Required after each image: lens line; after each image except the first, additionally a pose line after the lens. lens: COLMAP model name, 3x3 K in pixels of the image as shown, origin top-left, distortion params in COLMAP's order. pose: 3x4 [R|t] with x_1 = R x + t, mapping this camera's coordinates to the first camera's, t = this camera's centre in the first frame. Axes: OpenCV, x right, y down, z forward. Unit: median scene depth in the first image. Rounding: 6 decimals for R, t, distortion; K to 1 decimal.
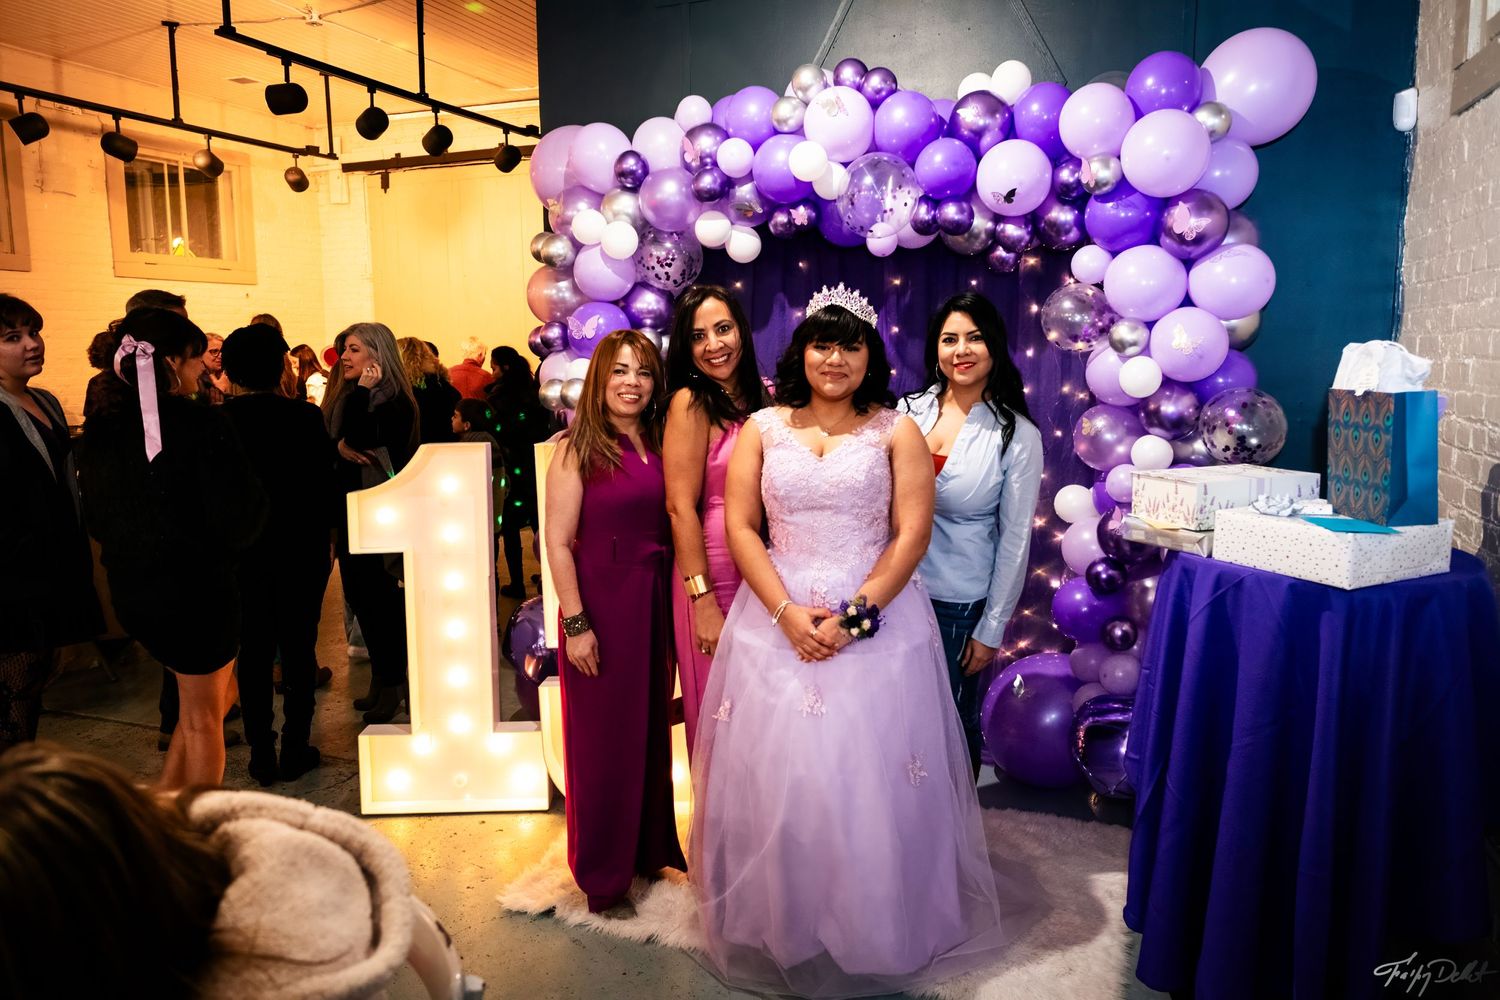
lens RADIAL K [[1041.8, 0, 750.0], [0, 1041.8, 500.0], [0, 0, 1]] dist [-0.043525, 0.030835]
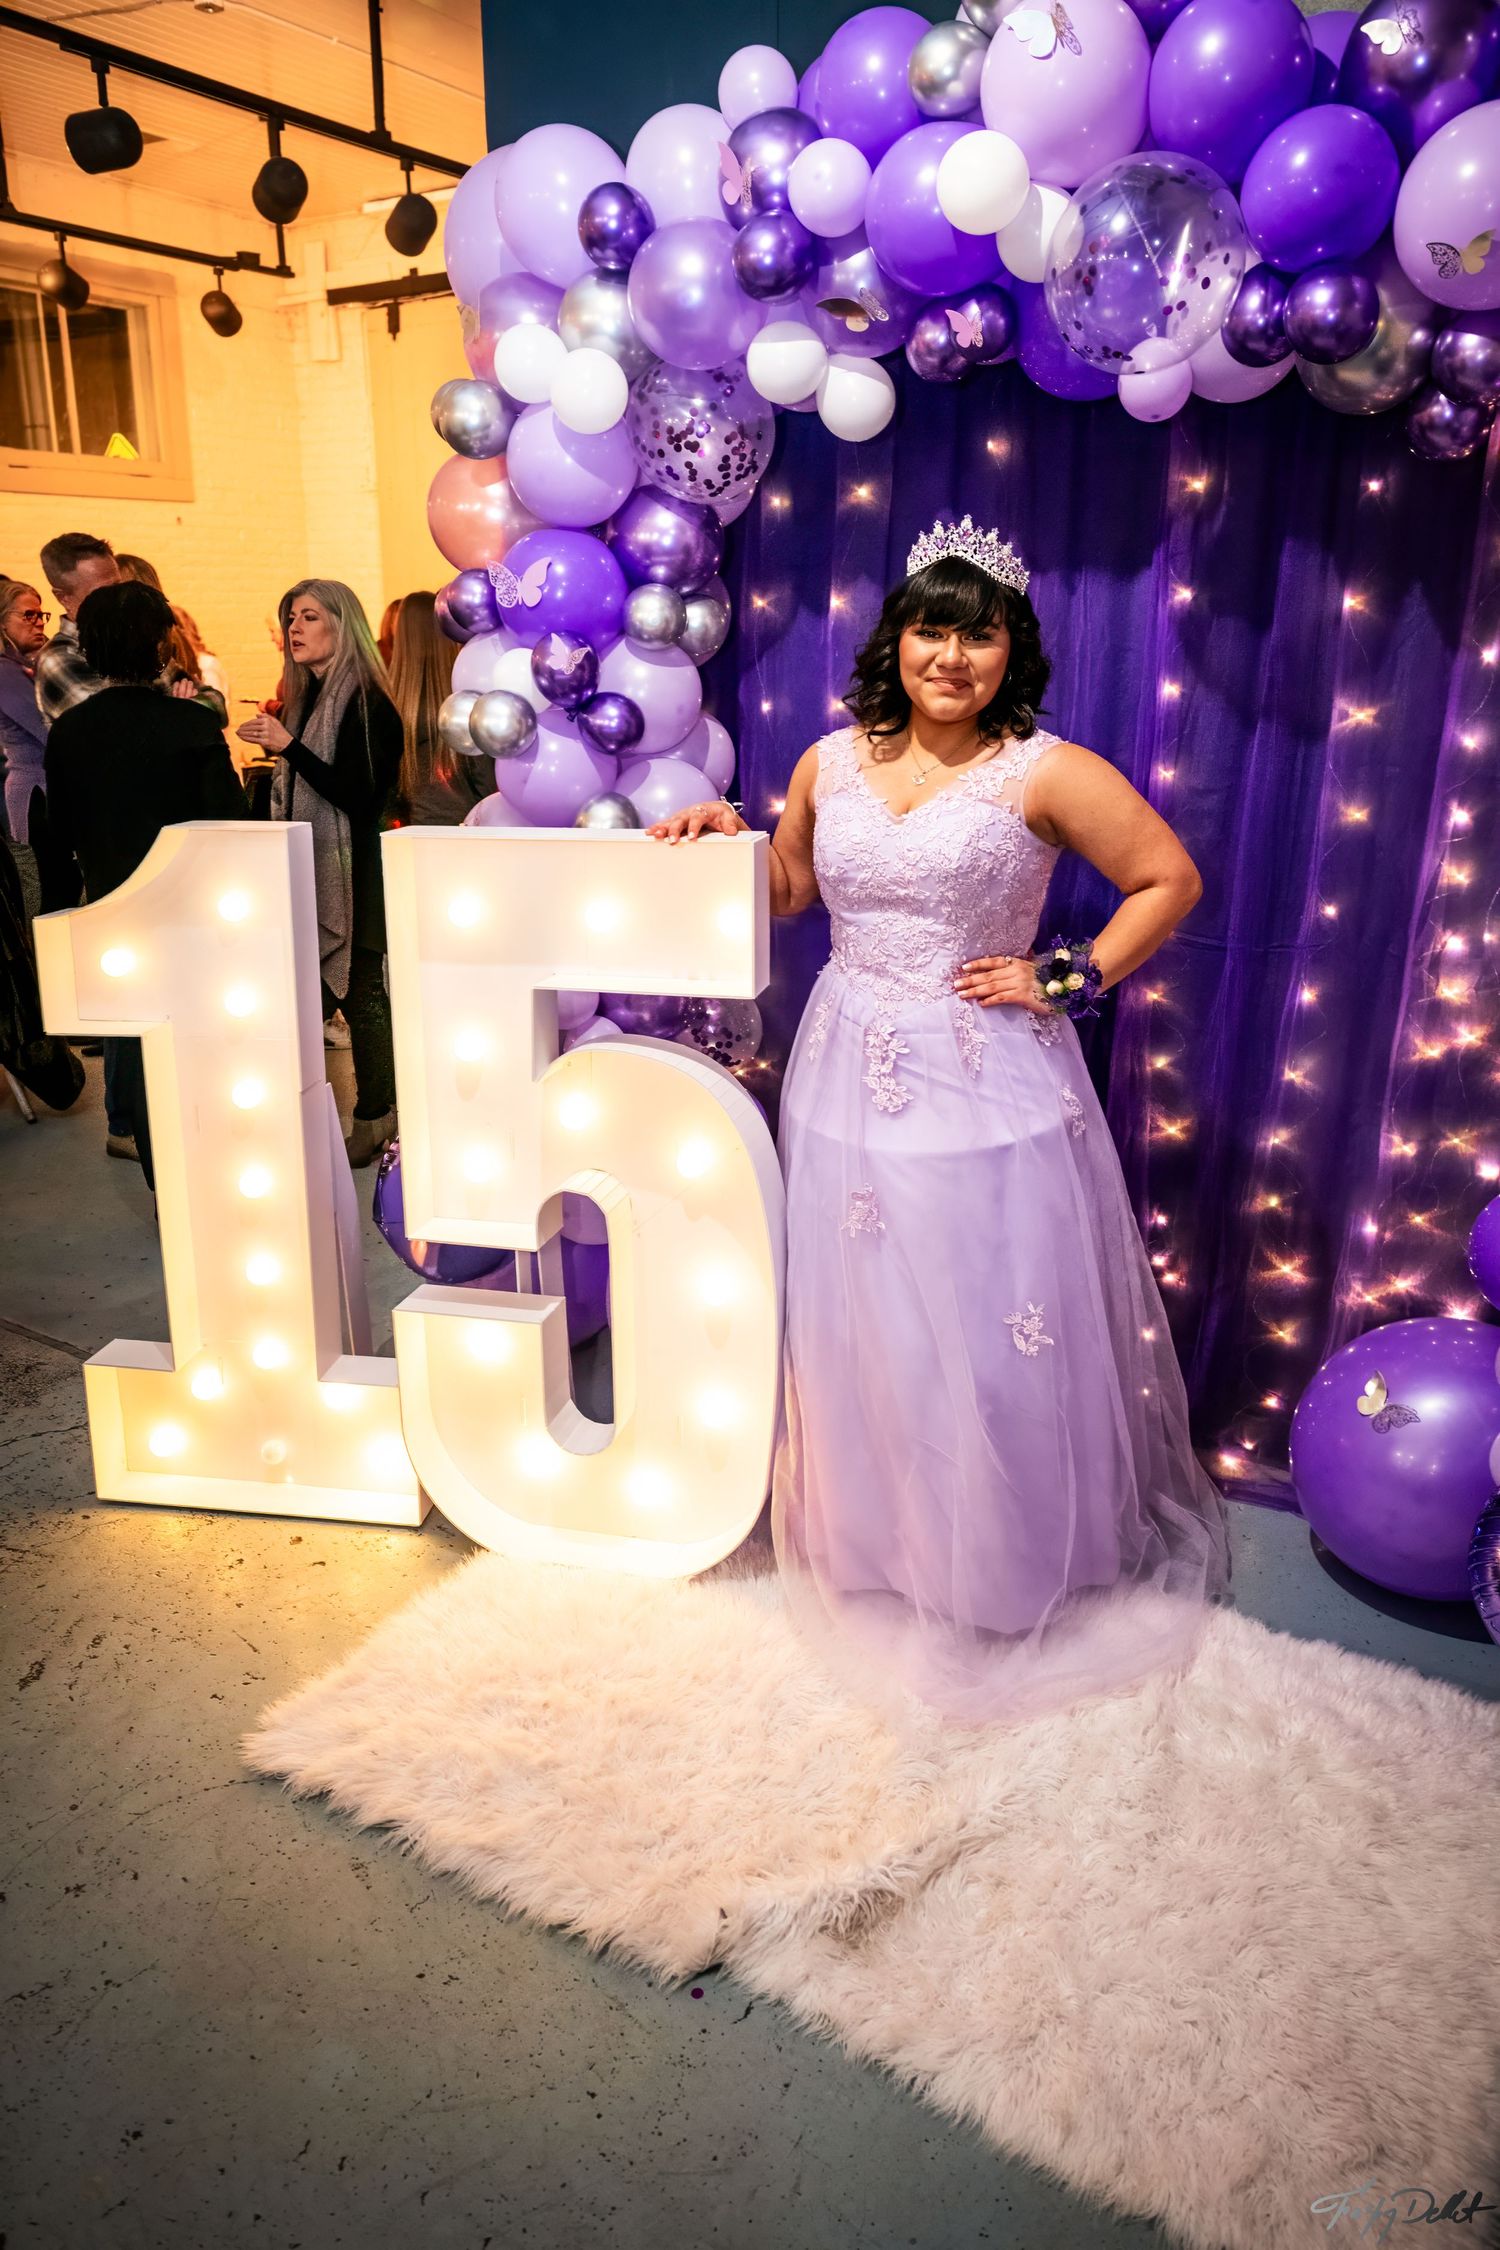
lens RADIAL K [[1543.8, 0, 741.1], [0, 1543.8, 1113.4], [0, 0, 1]] dist [-0.023654, 0.007048]
pose [[0.981386, 0.070078, -0.178801, 0.090687], [-0.038630, 0.984049, 0.173651, -0.052155], [0.188118, -0.163511, 0.968440, 0.288156]]
